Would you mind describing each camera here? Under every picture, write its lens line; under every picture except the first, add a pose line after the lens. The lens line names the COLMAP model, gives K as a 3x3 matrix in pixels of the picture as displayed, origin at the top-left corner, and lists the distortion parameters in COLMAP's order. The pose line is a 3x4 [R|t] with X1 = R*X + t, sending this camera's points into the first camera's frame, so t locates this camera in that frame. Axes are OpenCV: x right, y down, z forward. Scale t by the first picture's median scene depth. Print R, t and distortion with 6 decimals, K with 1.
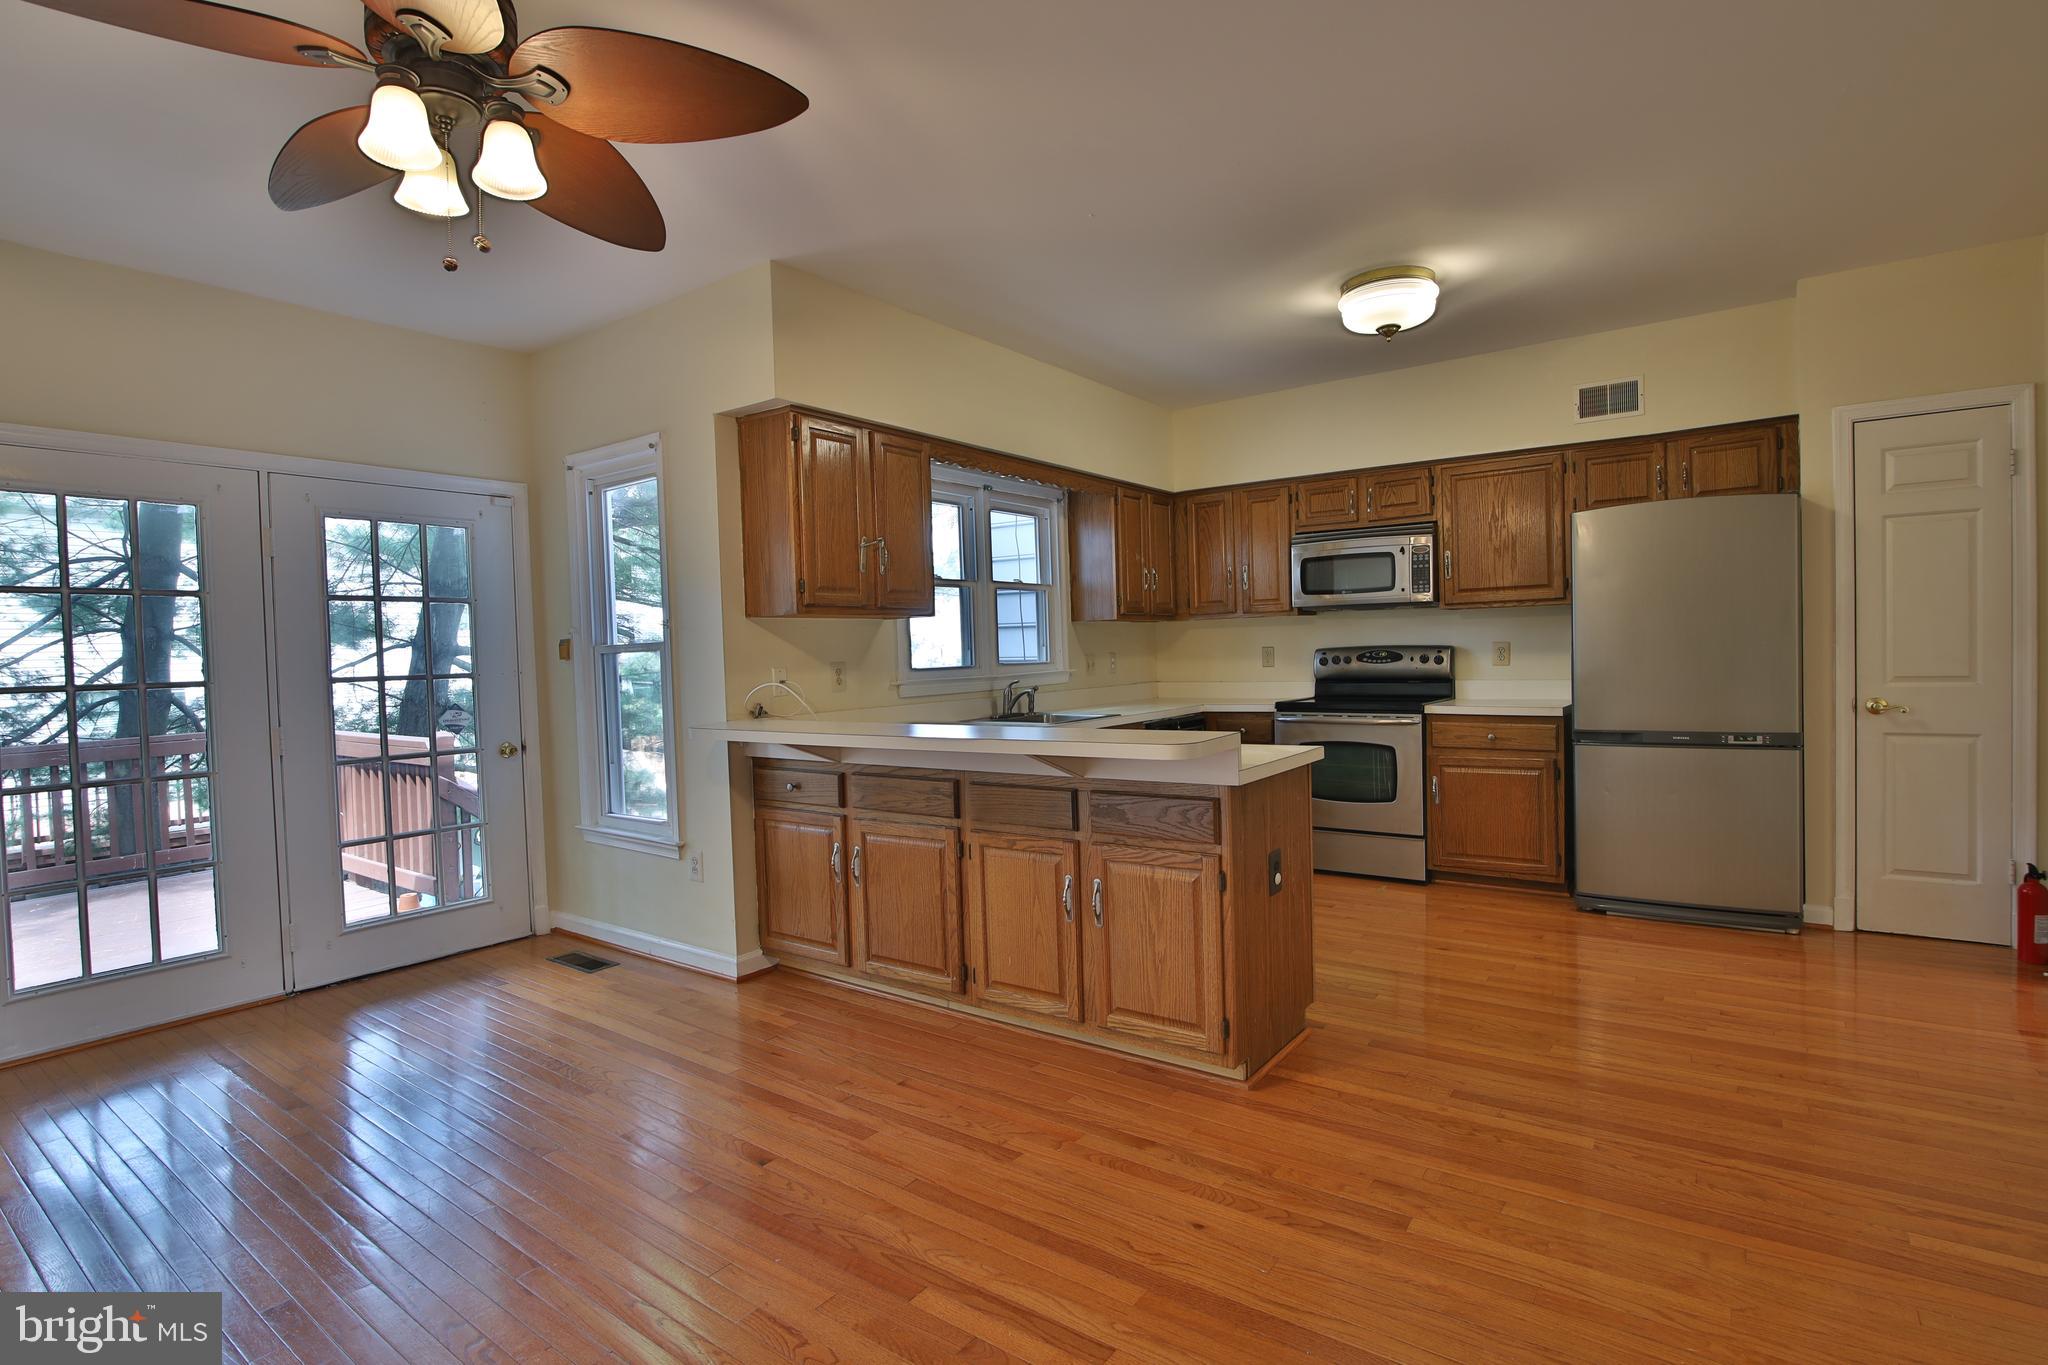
lens RADIAL K [[971.8, 0, 1070.3], [0, 971.8, 680.3], [0, 0, 1]] dist [0.000128, -0.000135]
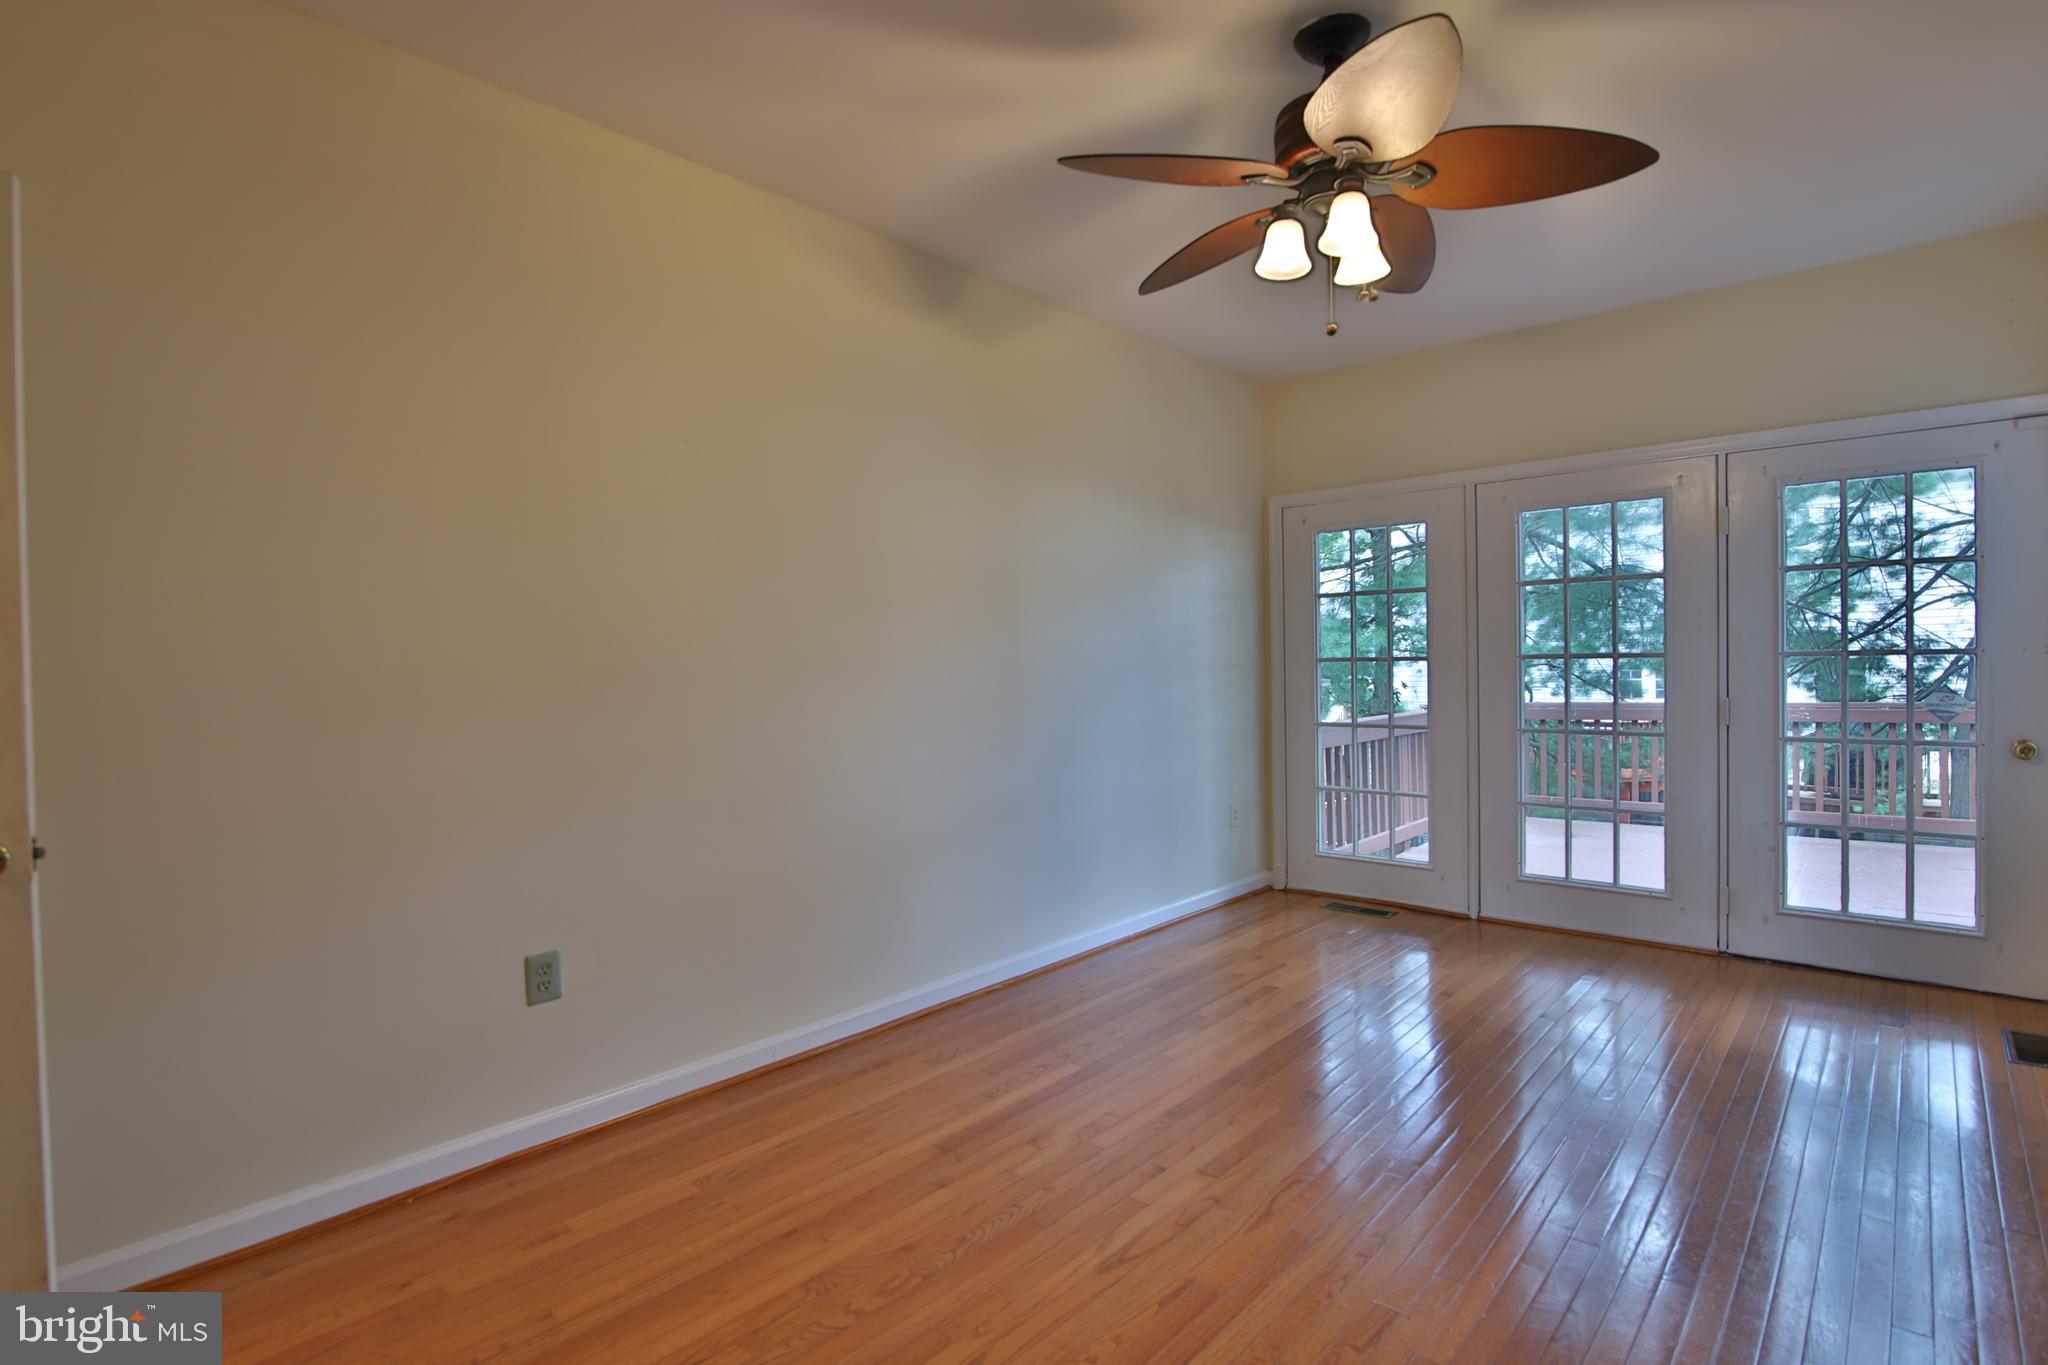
lens RADIAL K [[1009.9, 0, 1024.0], [0, 1009.9, 682.5], [0, 0, 1]] dist [-0.011811, -0.000254]
pose [[-0.098409, 0.050200, -0.993879, 0.931252], [-0.006255, 0.998676, 0.051061, -0.052728], [0.995126, 0.011242, -0.097965, 0.998747]]
